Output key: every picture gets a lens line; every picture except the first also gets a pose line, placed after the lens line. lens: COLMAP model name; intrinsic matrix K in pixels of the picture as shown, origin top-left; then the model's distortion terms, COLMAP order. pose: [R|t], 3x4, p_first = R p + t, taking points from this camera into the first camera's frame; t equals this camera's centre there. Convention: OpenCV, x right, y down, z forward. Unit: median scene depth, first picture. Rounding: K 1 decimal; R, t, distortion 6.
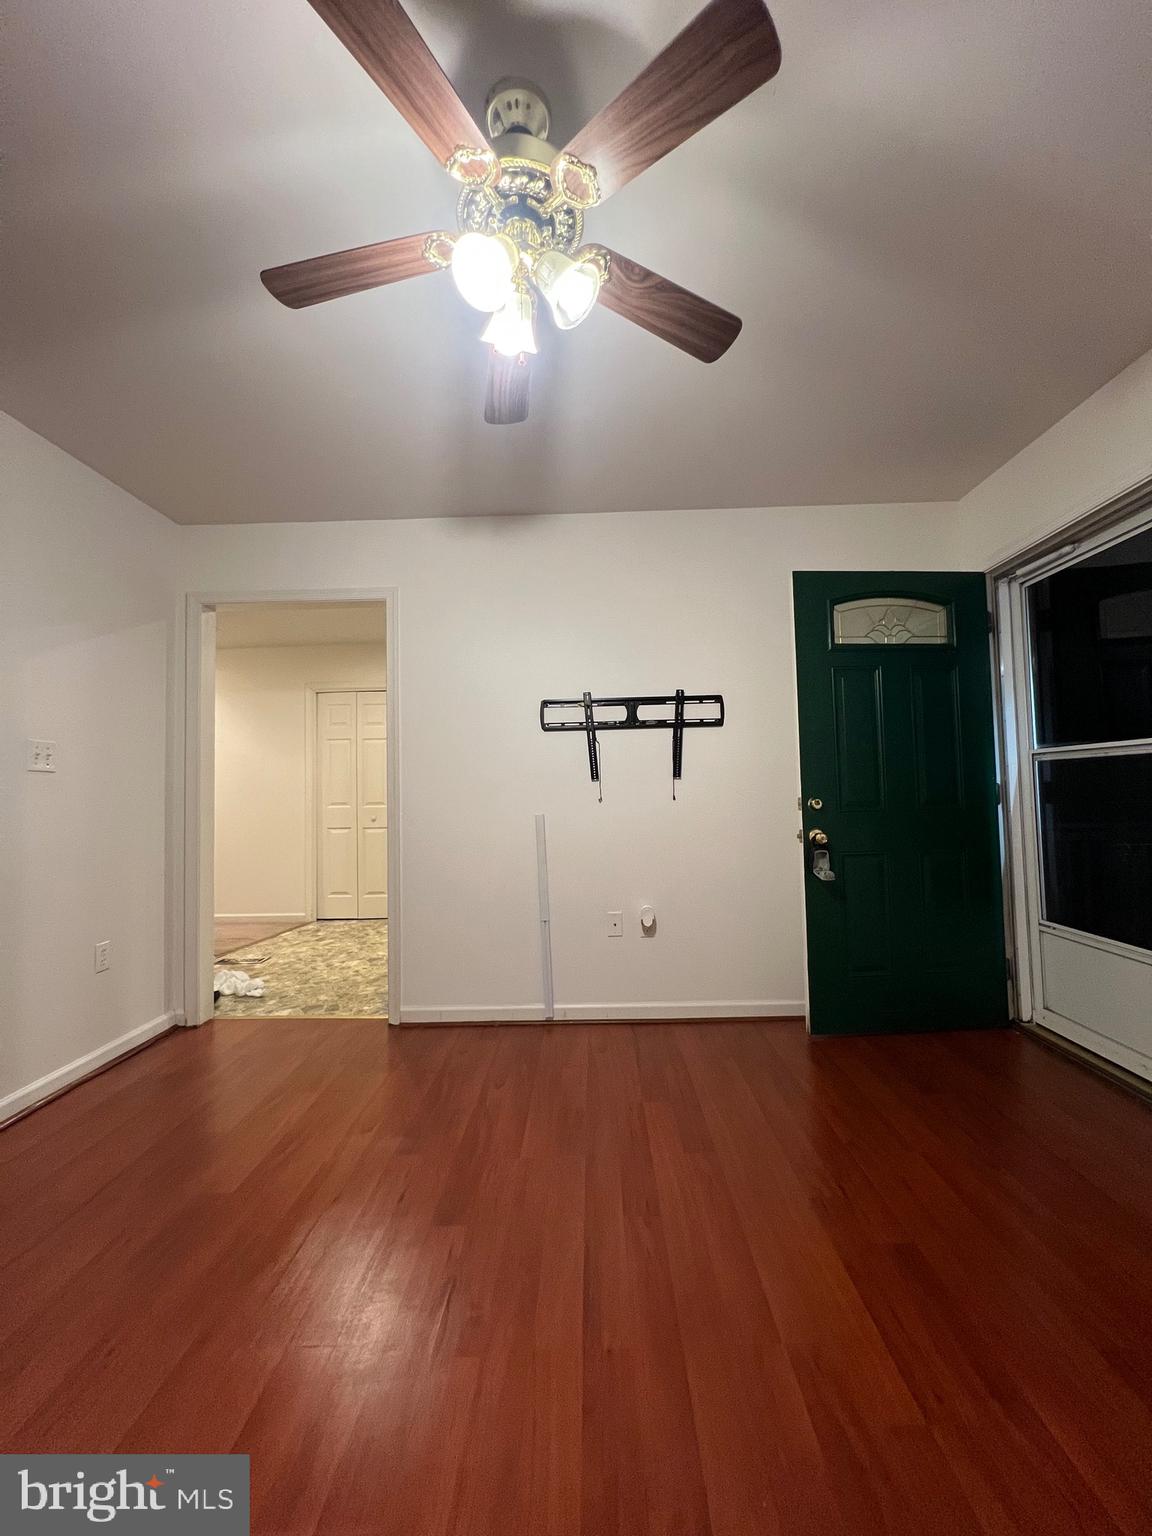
lens RADIAL K [[613.0, 0, 579.4], [0, 613.0, 770.2], [0, 0, 1]] dist [0.000604, -0.000192]
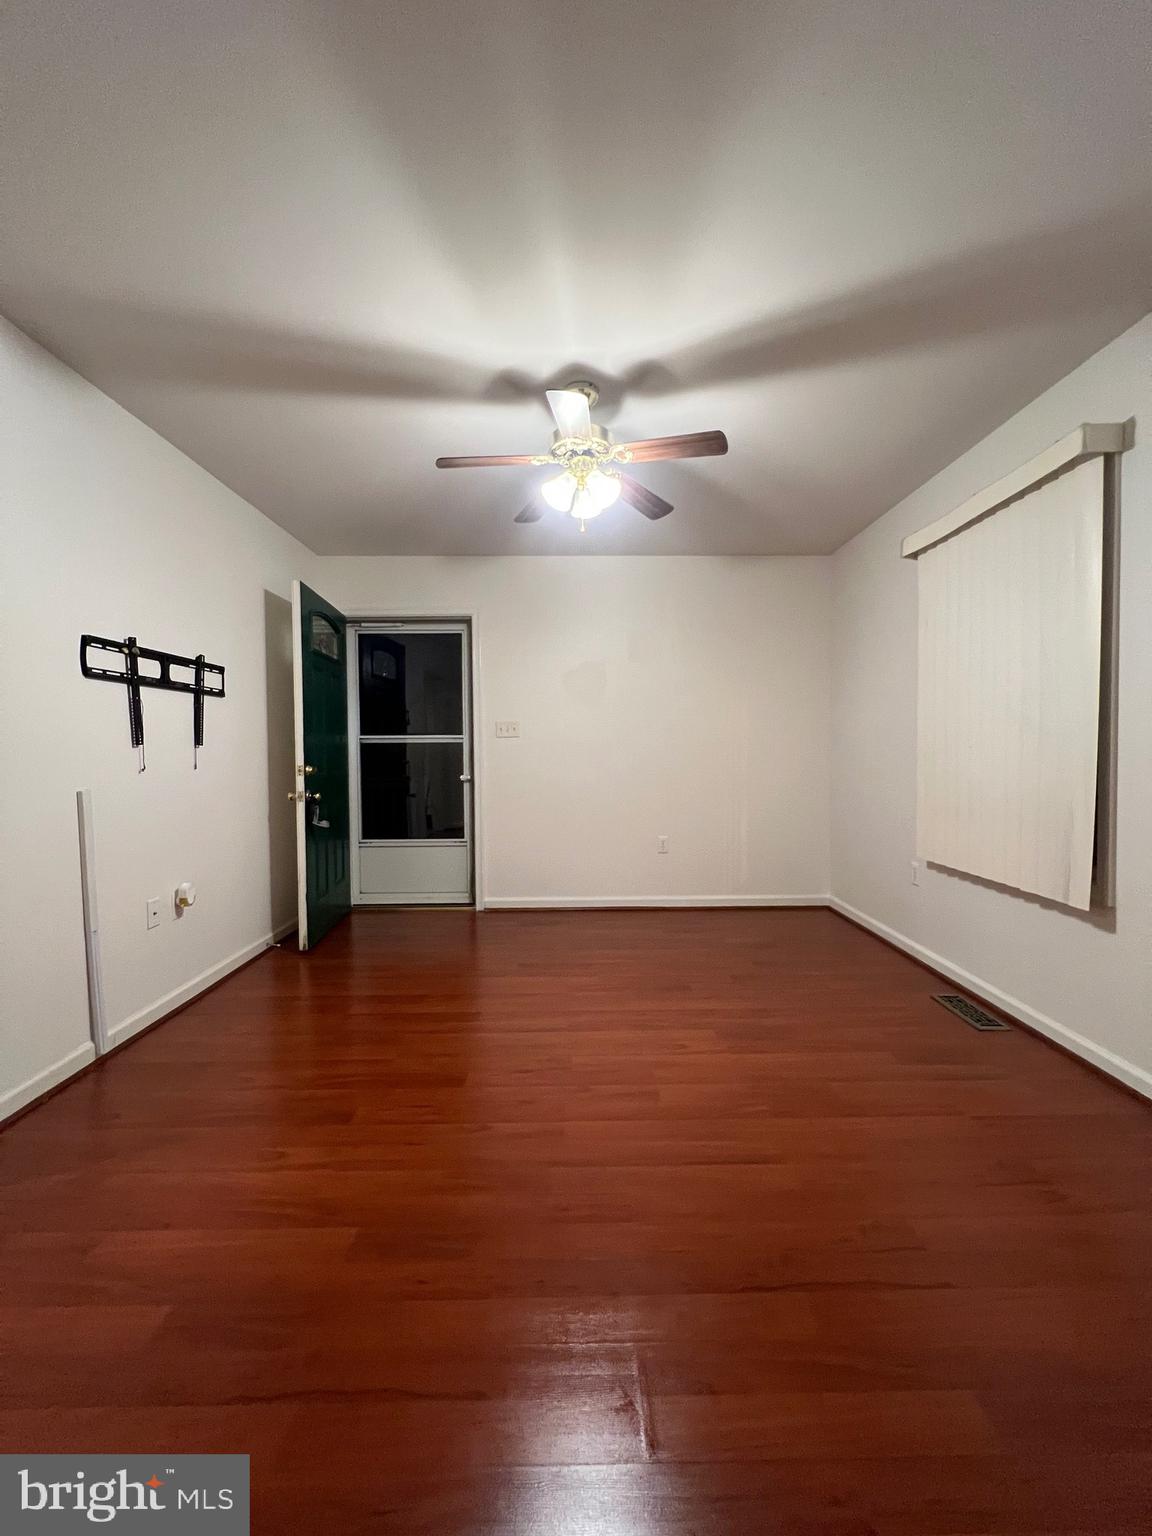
lens RADIAL K [[613.0, 0, 574.9], [0, 613.0, 767.4], [0, 0, 1]] dist [0.000604, -0.000192]
pose [[-0.030137, -0.006810, 0.999523, -0.819110], [-0.031466, 0.999488, 0.005861, 0.021779], [-0.999050, -0.031274, -0.030336, 0.433772]]
